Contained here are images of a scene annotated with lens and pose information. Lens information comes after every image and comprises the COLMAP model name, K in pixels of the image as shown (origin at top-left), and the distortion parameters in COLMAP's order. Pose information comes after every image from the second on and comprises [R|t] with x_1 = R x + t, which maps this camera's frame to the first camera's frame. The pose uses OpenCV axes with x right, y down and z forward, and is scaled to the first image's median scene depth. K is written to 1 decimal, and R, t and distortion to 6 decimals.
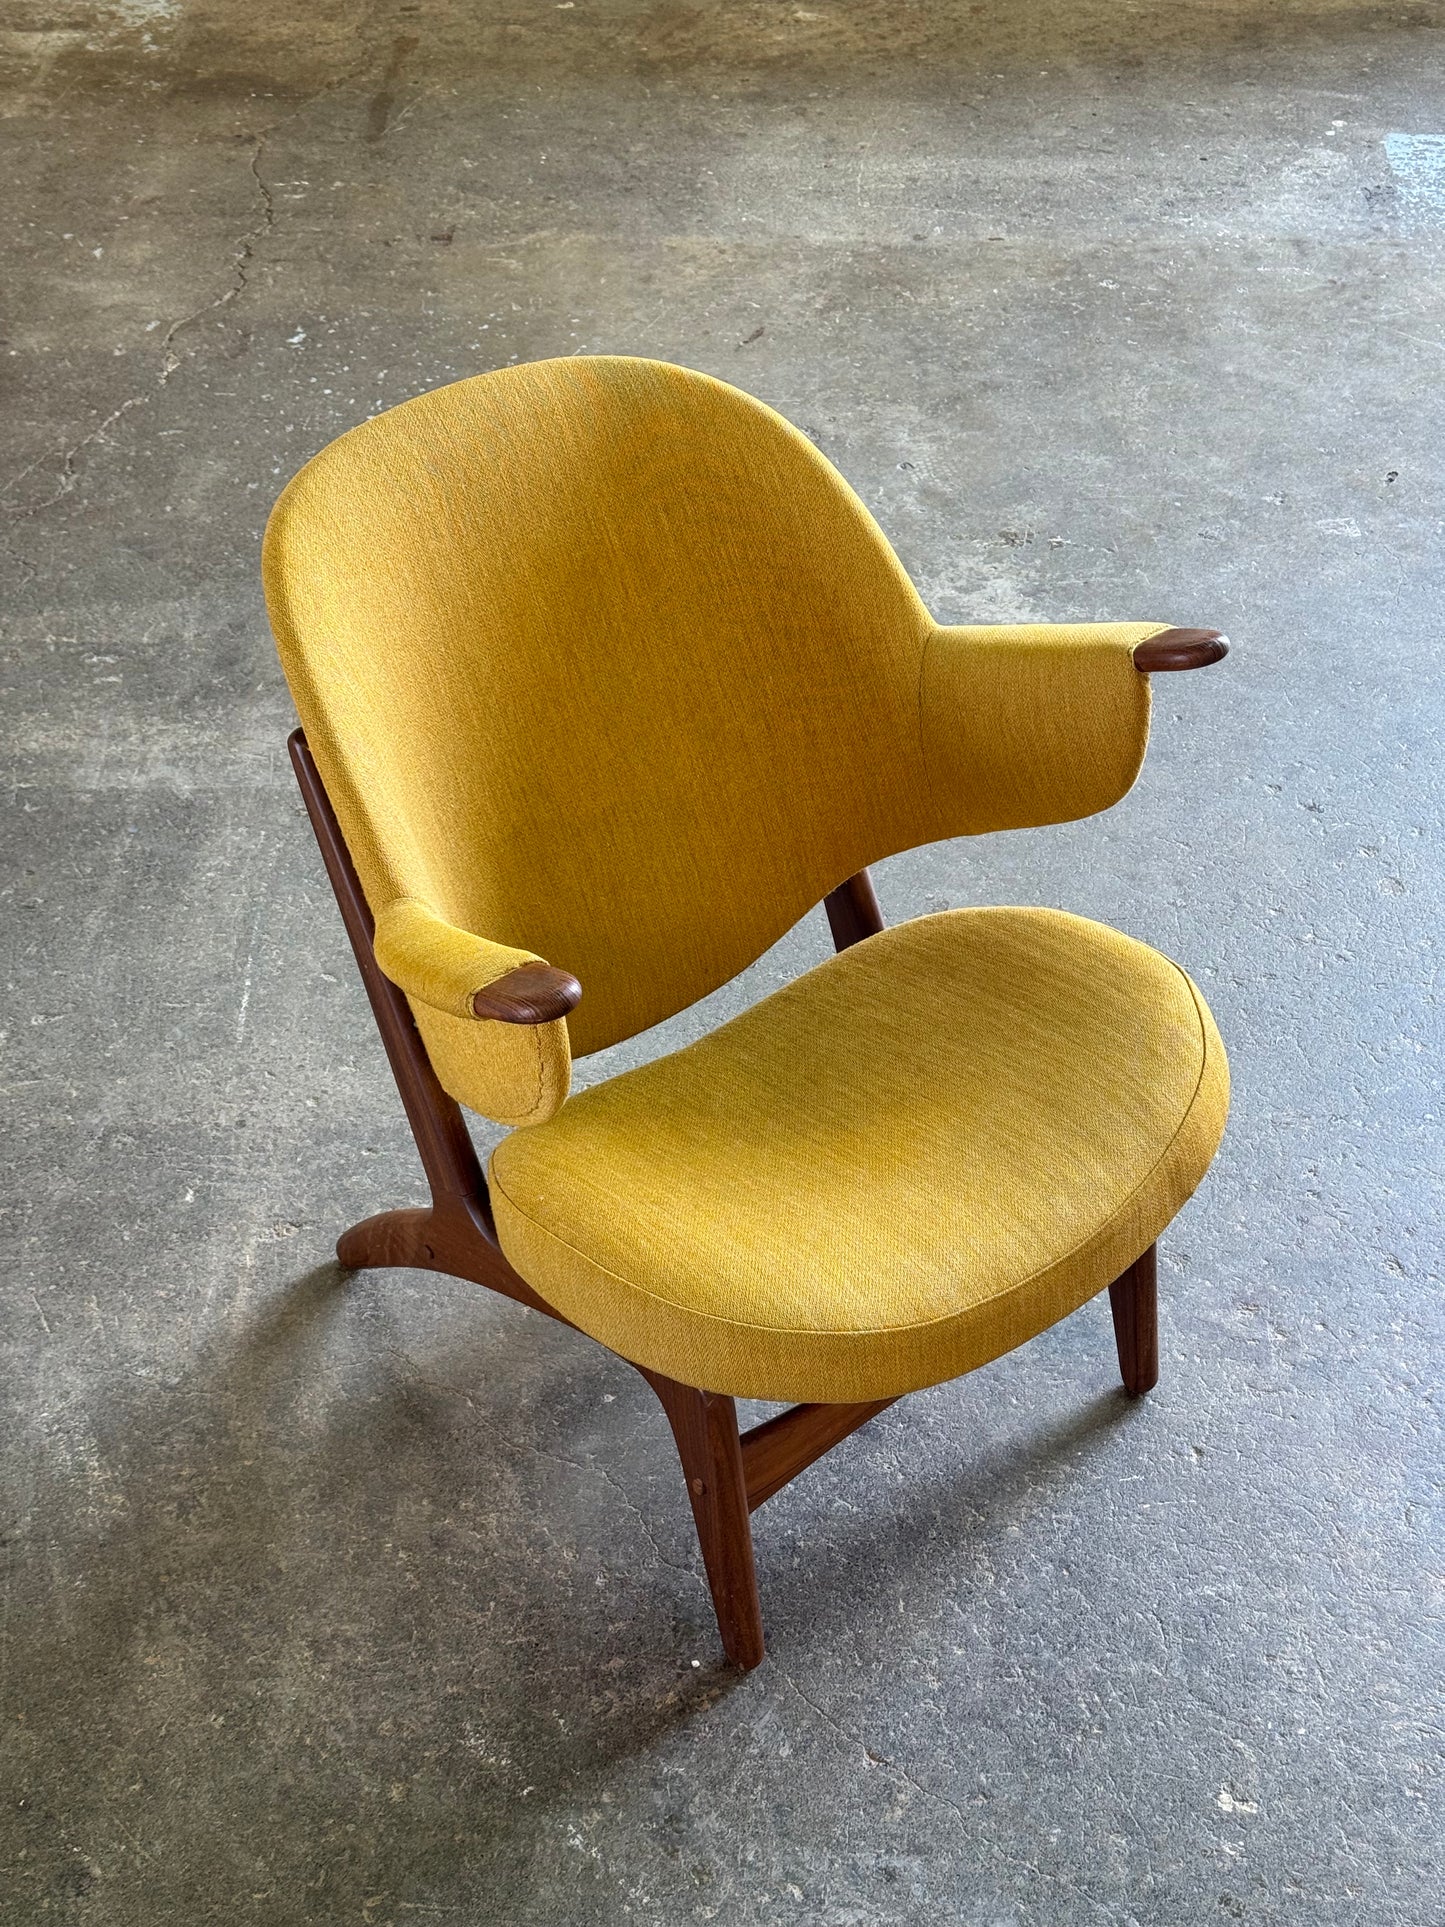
lens RADIAL K [[2656.6, 0, 714.9], [0, 2656.6, 972.3], [0, 0, 1]] dist [0.196120, -0.413833]
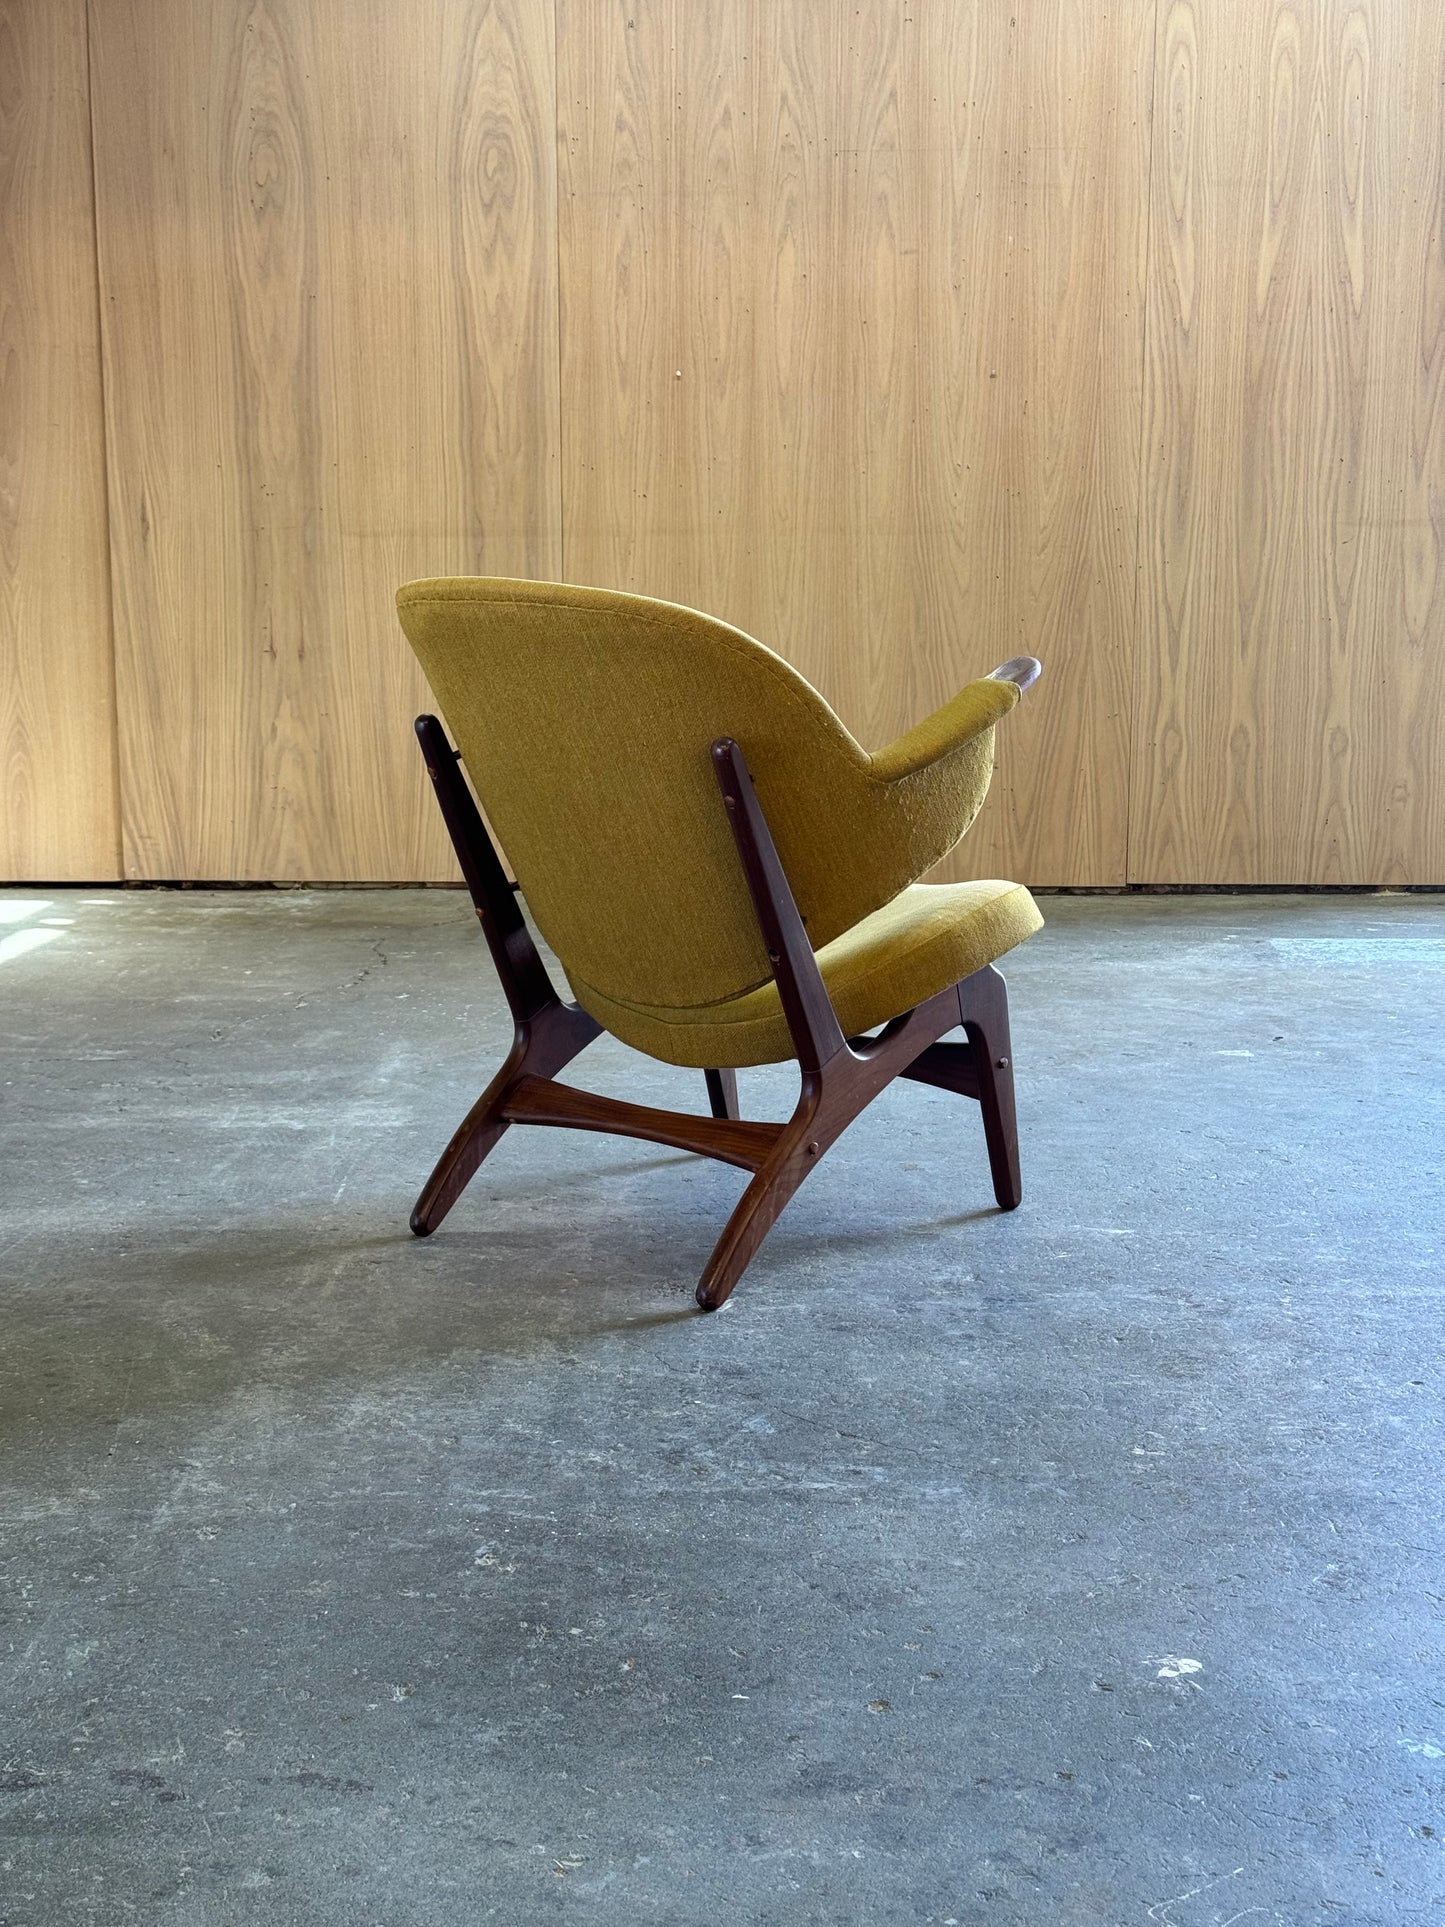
lens RADIAL K [[2656.6, 0, 714.9], [0, 2656.6, 972.3], [0, 0, 1]] dist [0.196120, -0.413833]
pose [[0.999862, 0.002461, -0.016407, 0.013460], [-0.010584, 0.856156, -0.516609, 0.489448], [0.012776, 0.516711, 0.856064, -0.084594]]
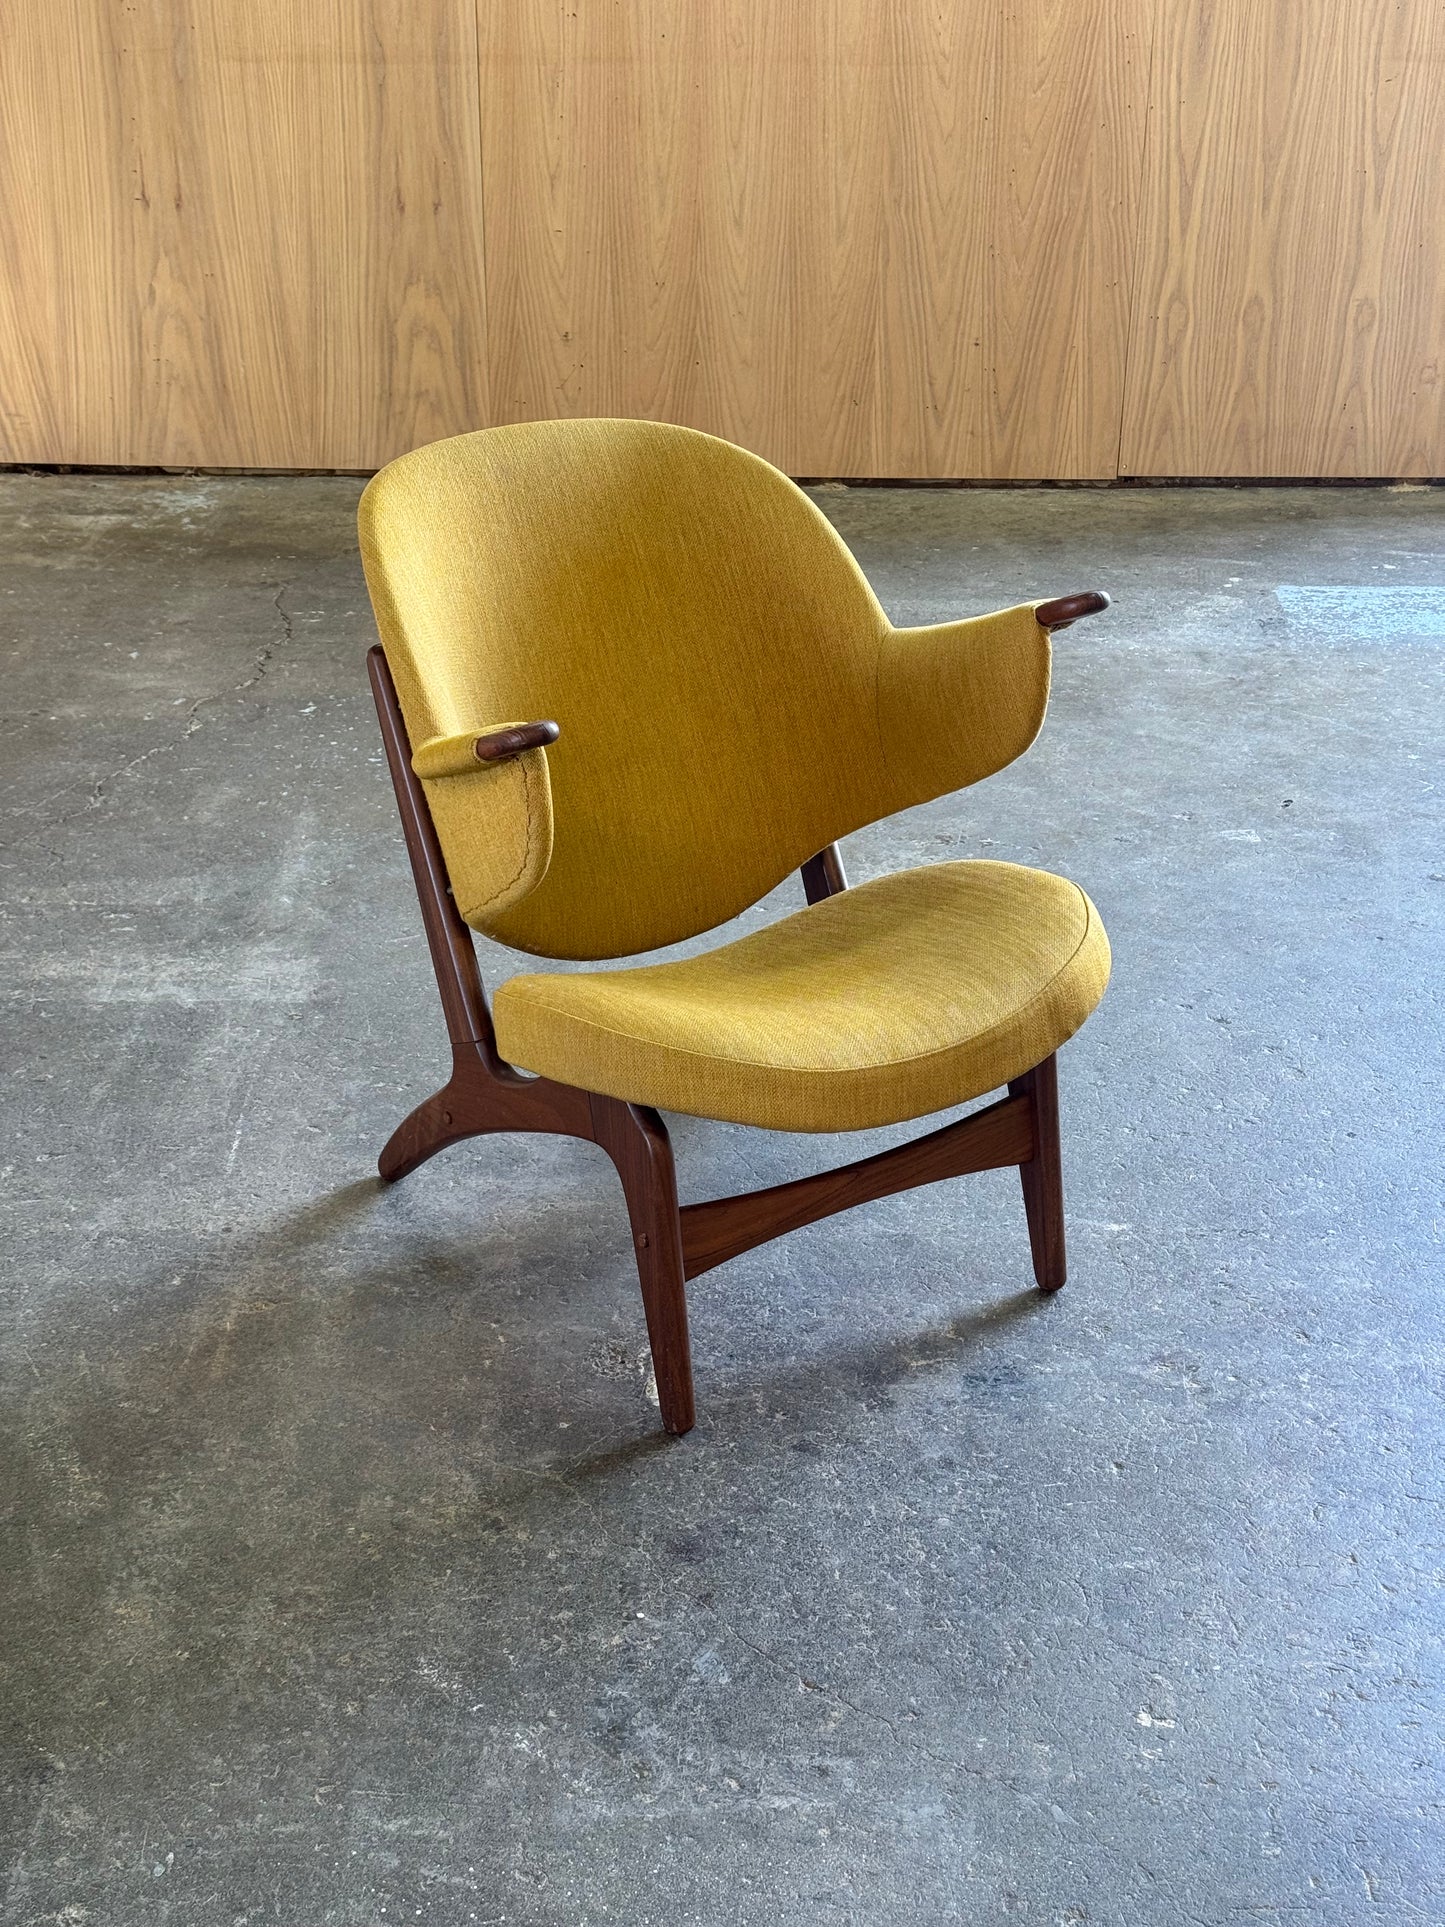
lens RADIAL K [[2656.6, 0, 714.9], [0, 2656.6, 972.3], [0, 0, 1]] dist [0.196120, -0.413833]
pose [[0.999975, 0.004781, 0.005148, 0.010492], [-0.003253, 0.964515, -0.264008, 0.201089], [-0.006228, 0.263984, 0.964507, -0.054199]]
